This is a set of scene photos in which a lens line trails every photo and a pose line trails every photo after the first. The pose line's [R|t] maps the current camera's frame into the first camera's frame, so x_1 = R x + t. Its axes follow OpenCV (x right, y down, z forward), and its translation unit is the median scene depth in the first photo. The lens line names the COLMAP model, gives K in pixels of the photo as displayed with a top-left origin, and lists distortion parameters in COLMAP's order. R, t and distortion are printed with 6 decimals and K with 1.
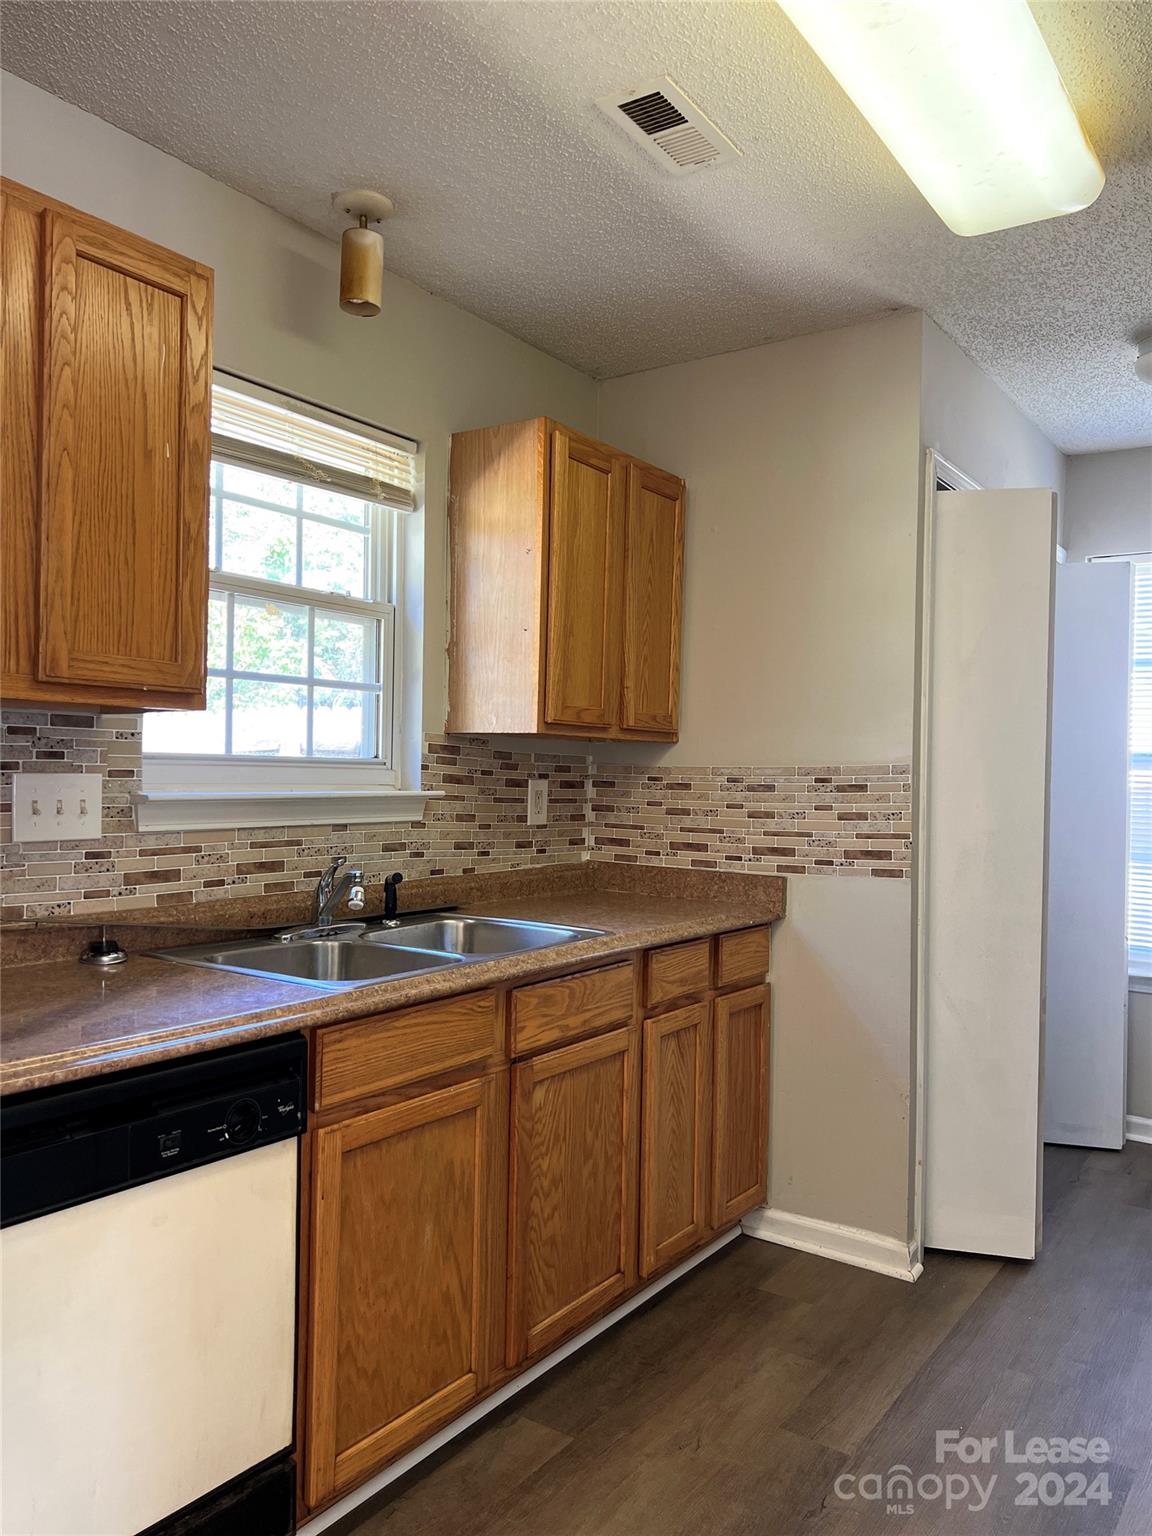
lens RADIAL K [[1173.5, 0, 577.9], [0, 1173.5, 765.7], [0, 0, 1]] dist [0.046484, -0.013663]
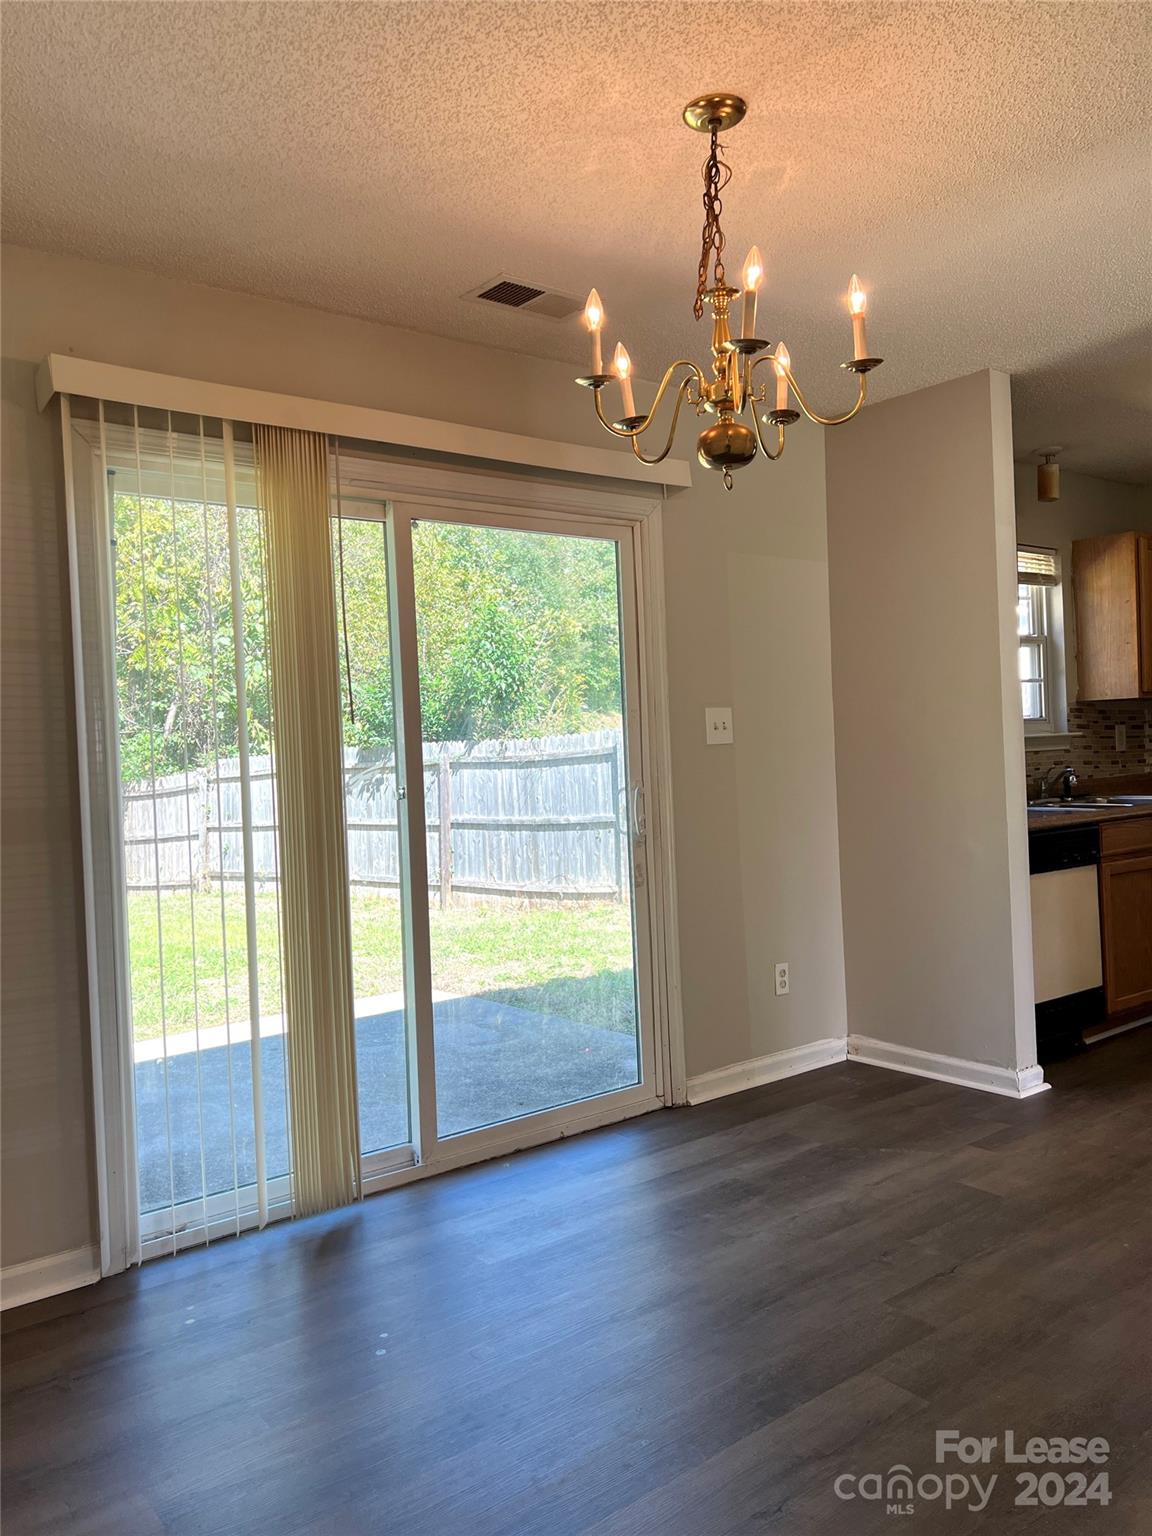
lens RADIAL K [[1173.5, 0, 578.6], [0, 1173.5, 761.1], [0, 0, 1]] dist [0.046484, -0.013663]
pose [[0.951843, -0.059868, -0.300683, -0.085933], [0.063291, 0.997994, 0.001647, 0.003631], [0.299982, -0.020598, 0.953723, -0.287536]]
